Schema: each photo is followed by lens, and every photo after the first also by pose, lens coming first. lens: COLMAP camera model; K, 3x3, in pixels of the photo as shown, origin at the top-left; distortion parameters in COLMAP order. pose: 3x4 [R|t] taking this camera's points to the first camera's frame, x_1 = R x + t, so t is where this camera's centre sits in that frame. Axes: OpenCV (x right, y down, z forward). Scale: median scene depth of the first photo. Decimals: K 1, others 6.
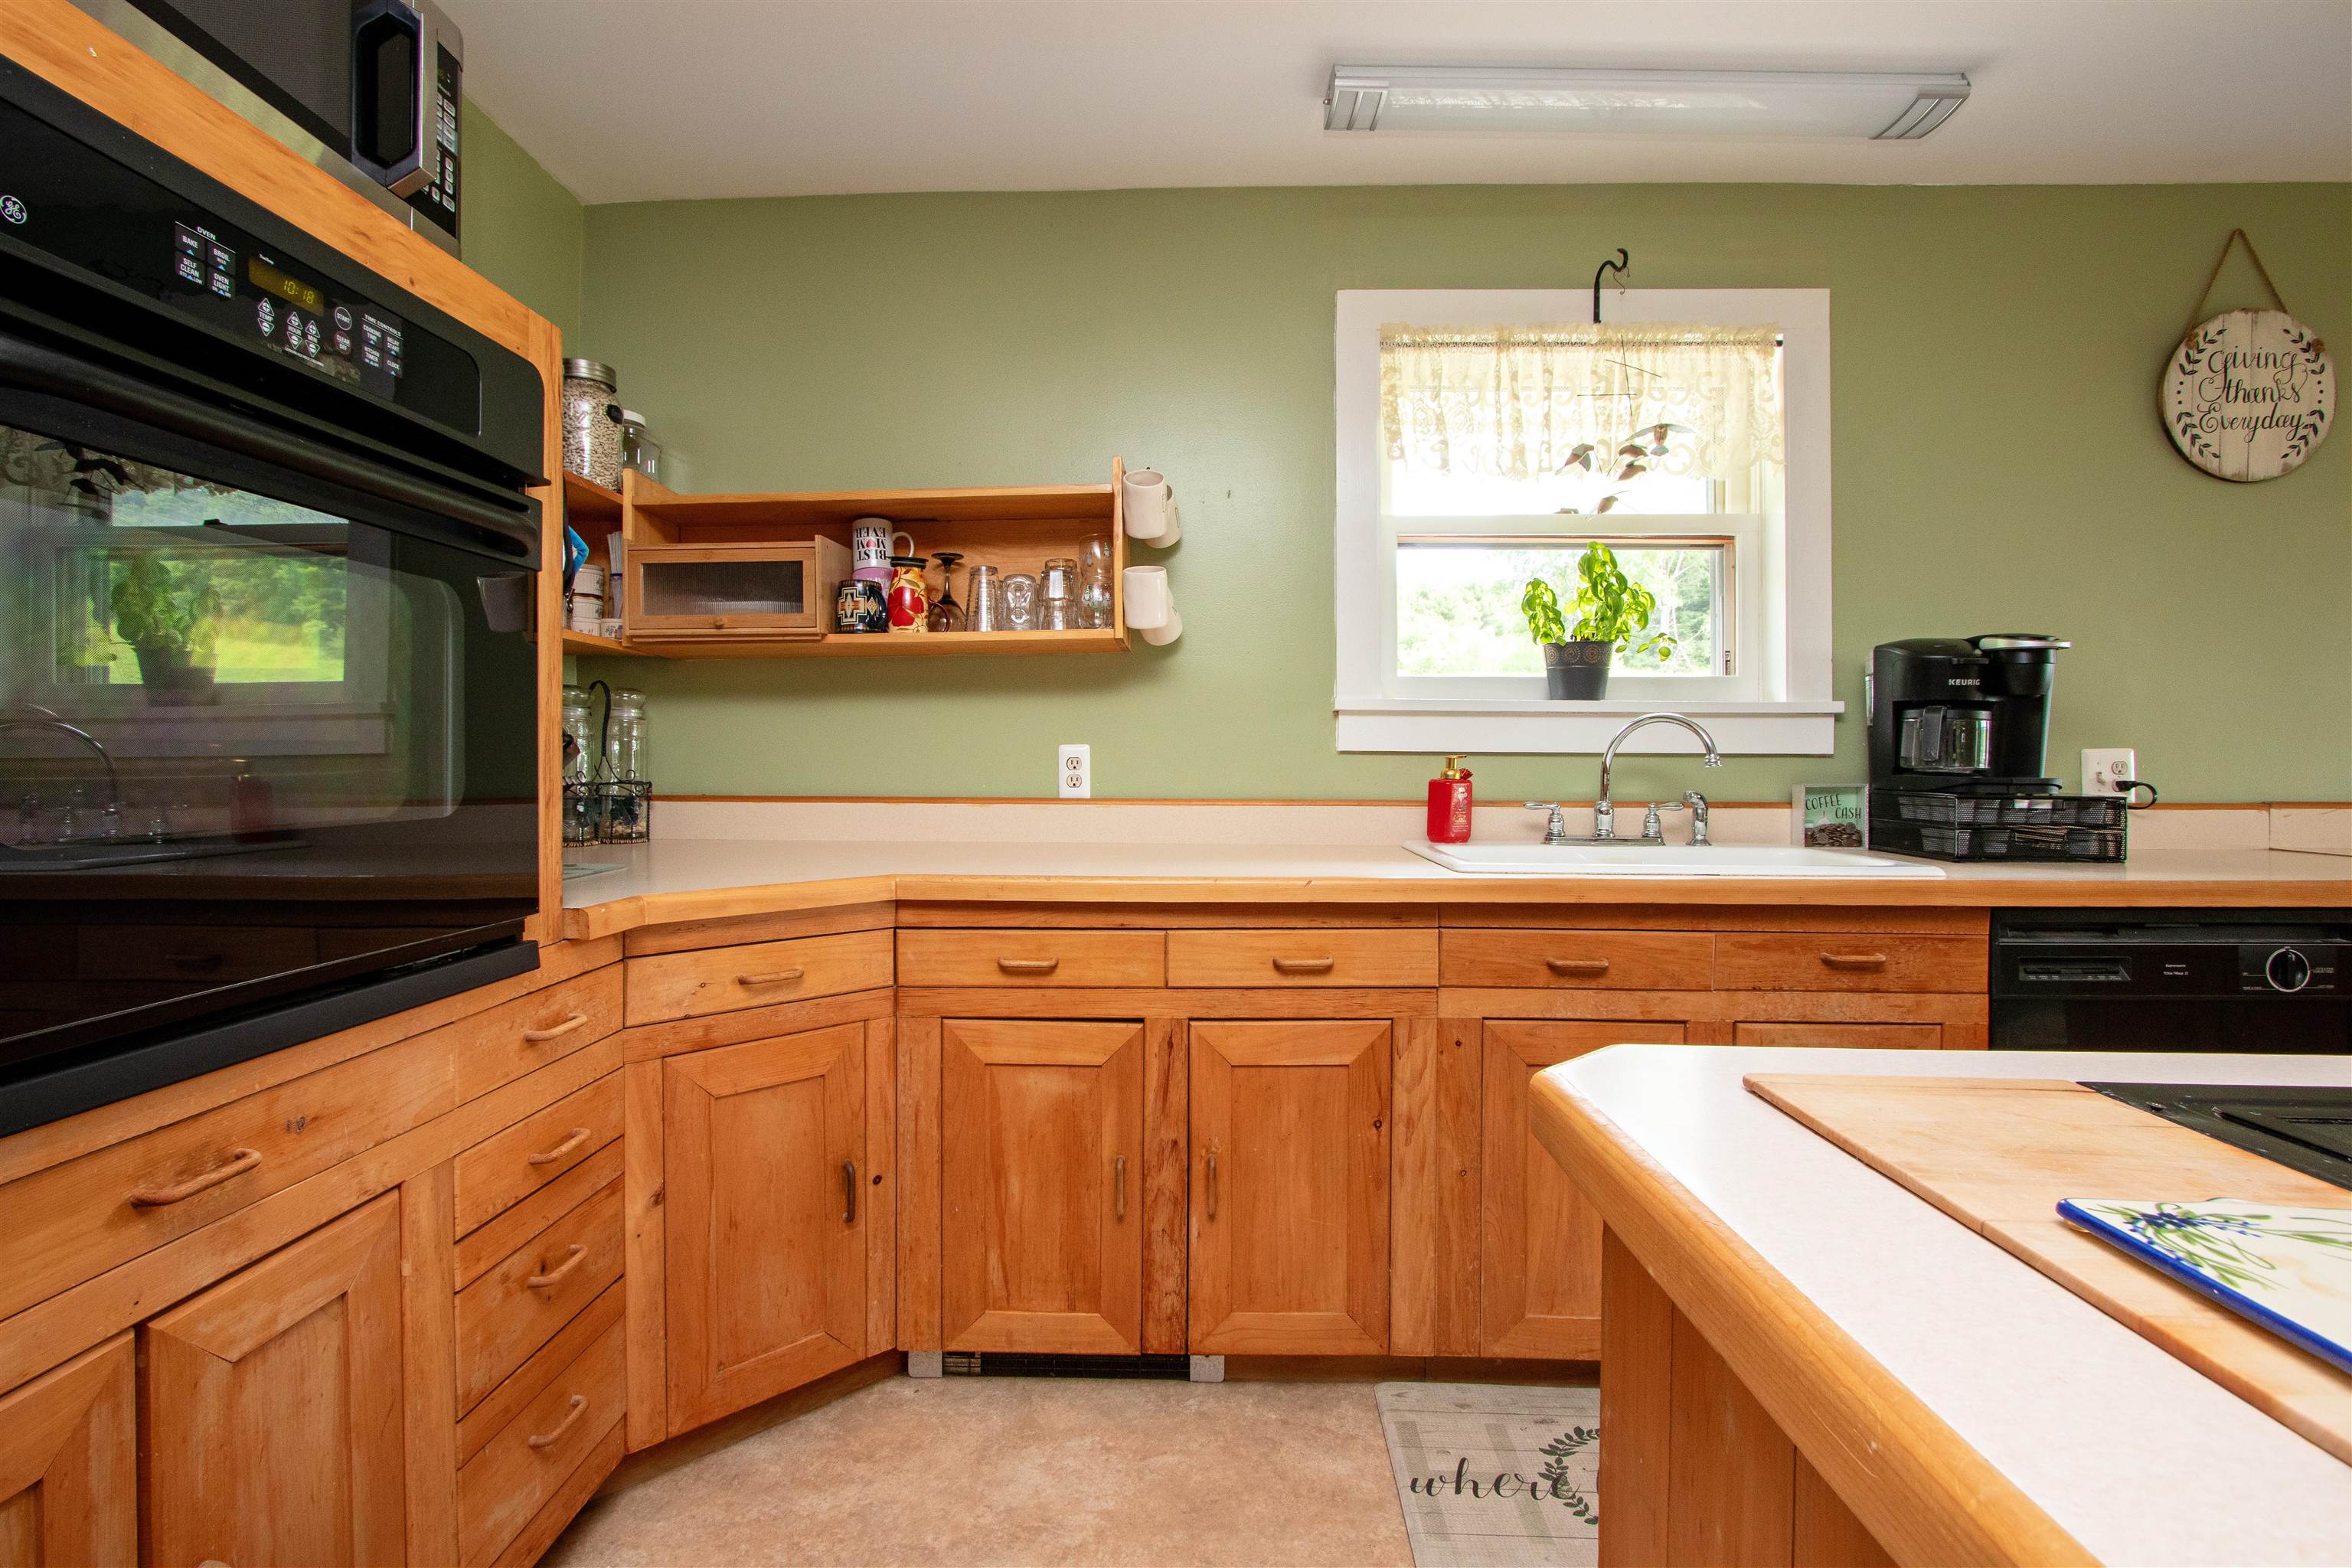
lens RADIAL K [[1103.0, 0, 1169.2], [0, 1103.0, 757.6], [0, 0, 1]] dist [-0.006416, 0.001876]
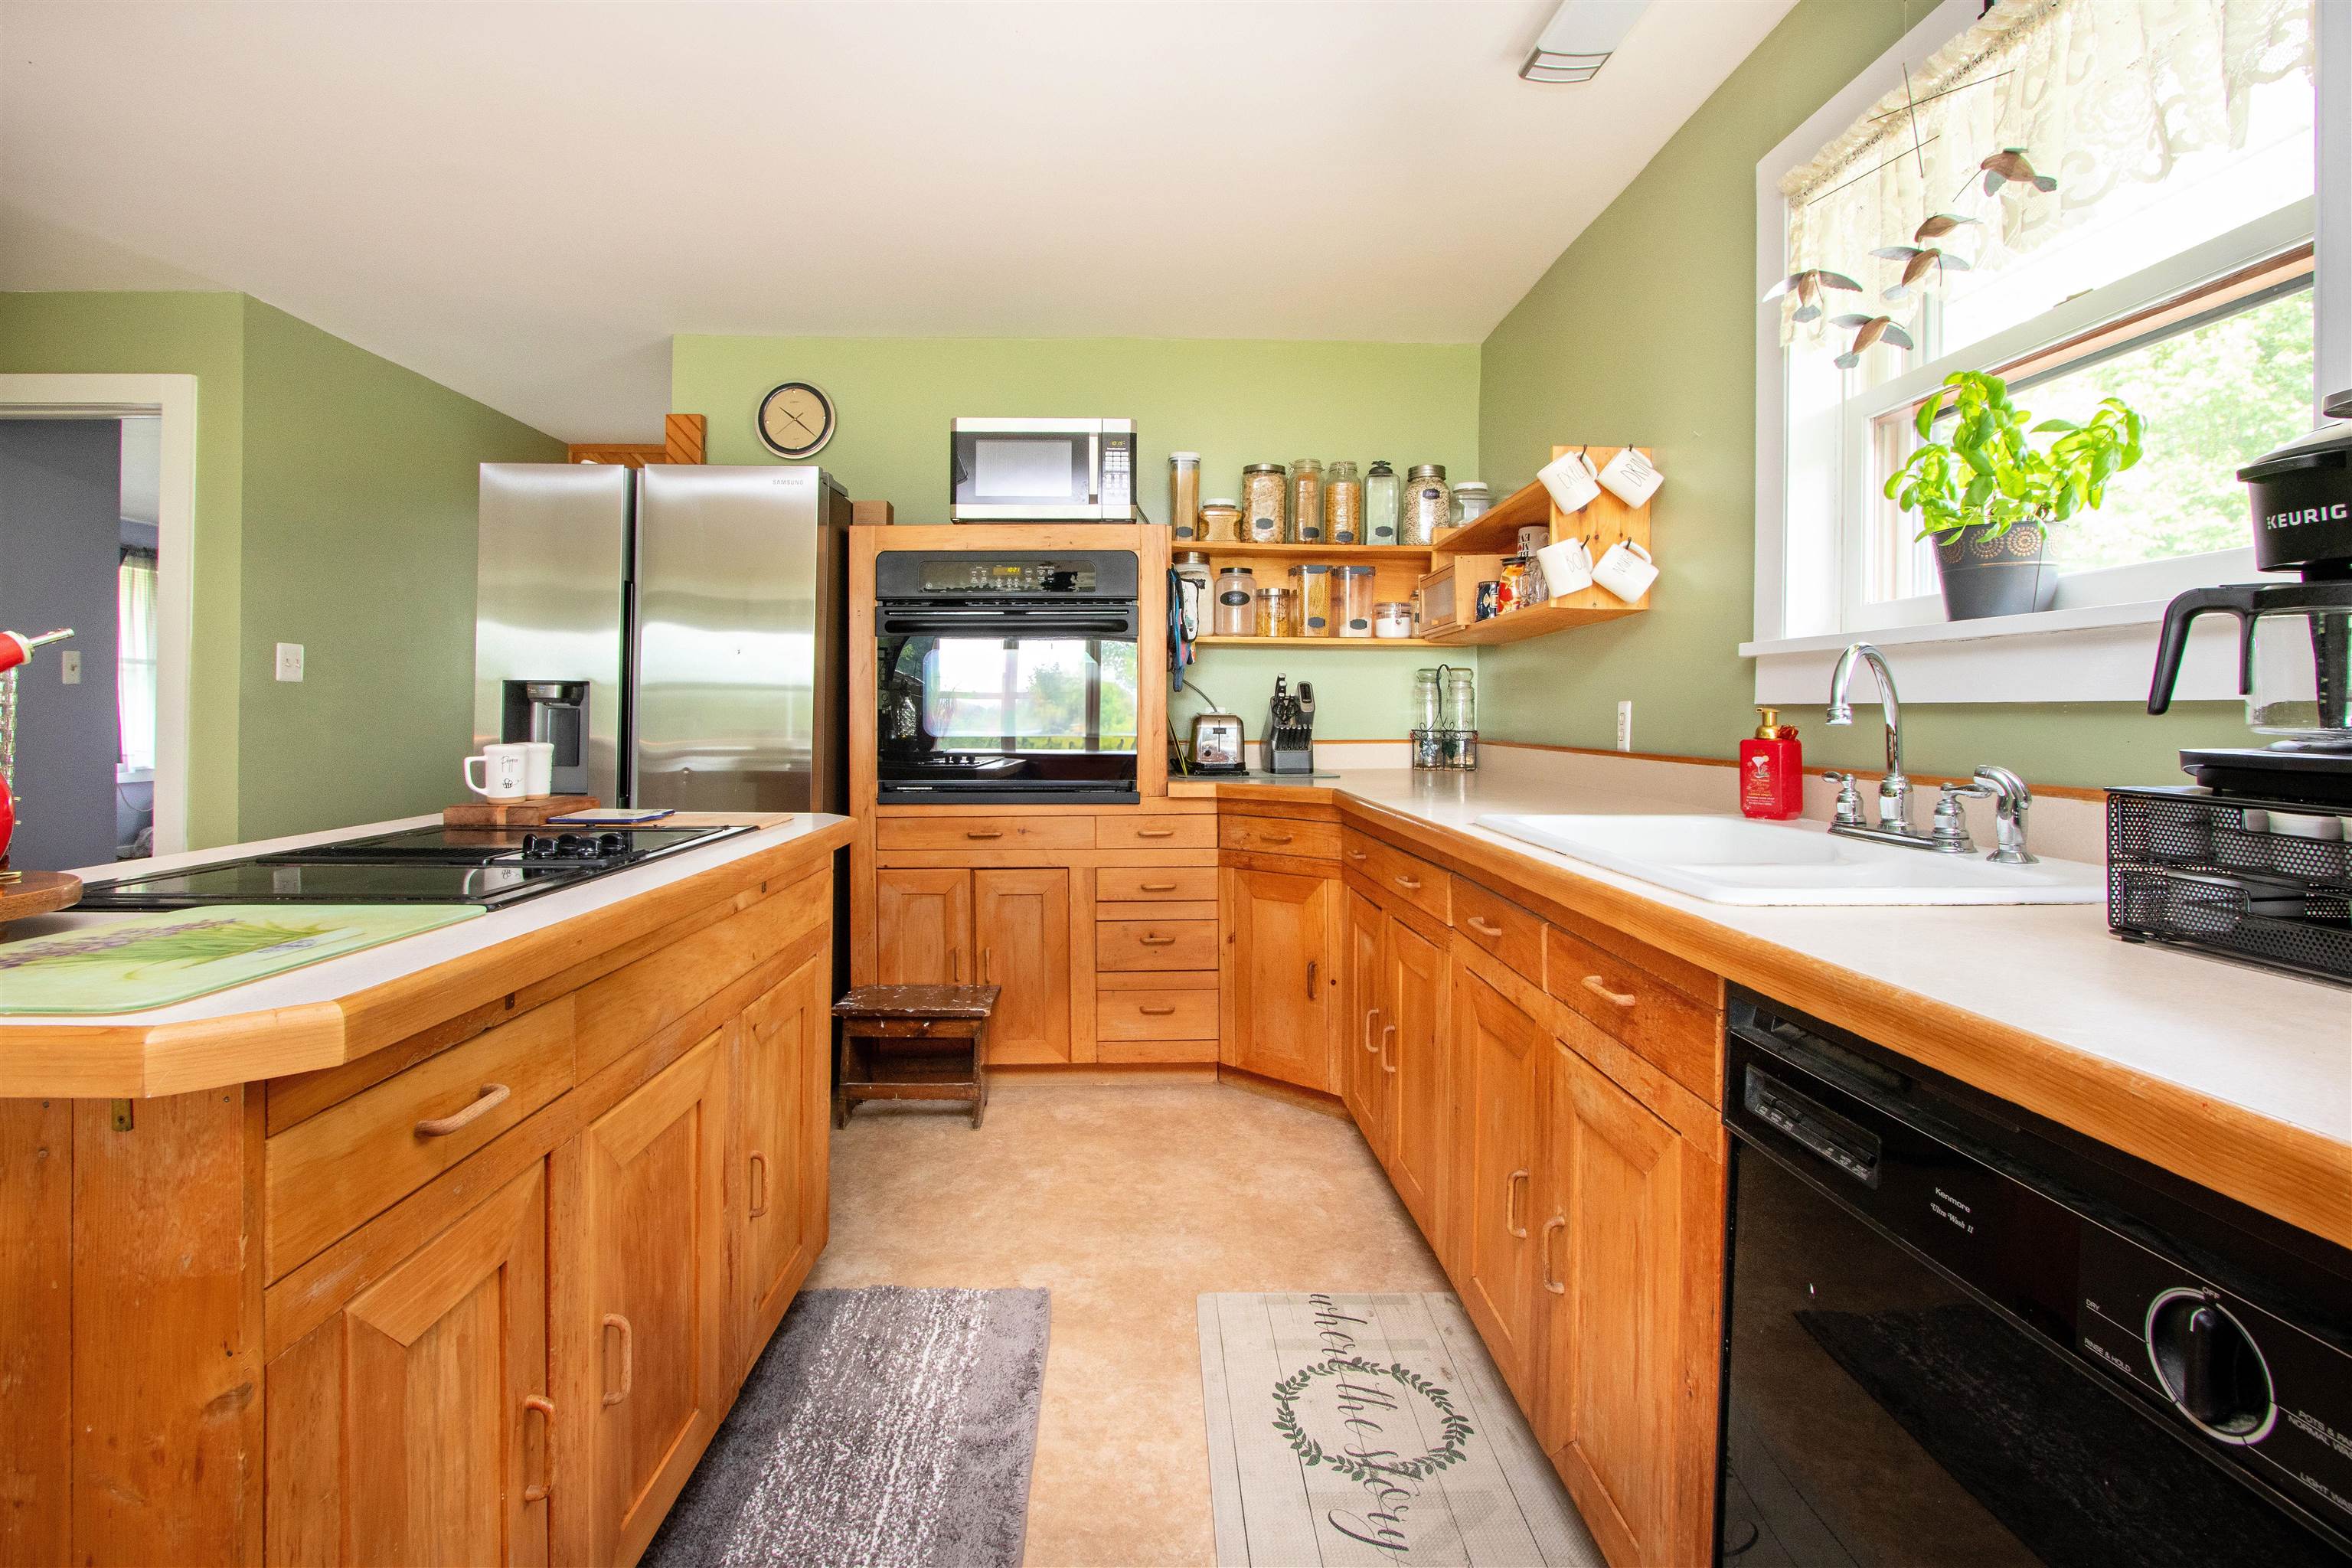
lens RADIAL K [[1083.4, 0, 1131.0], [0, 1083.4, 710.7], [0, 0, 1]] dist [-0.029002, 0.000576]
pose [[0.036889, -0.009255, -0.999277, 1.454994], [0.003143, 0.999953, -0.009145, 0.009006], [0.999314, -0.002803, 0.036917, 0.753543]]
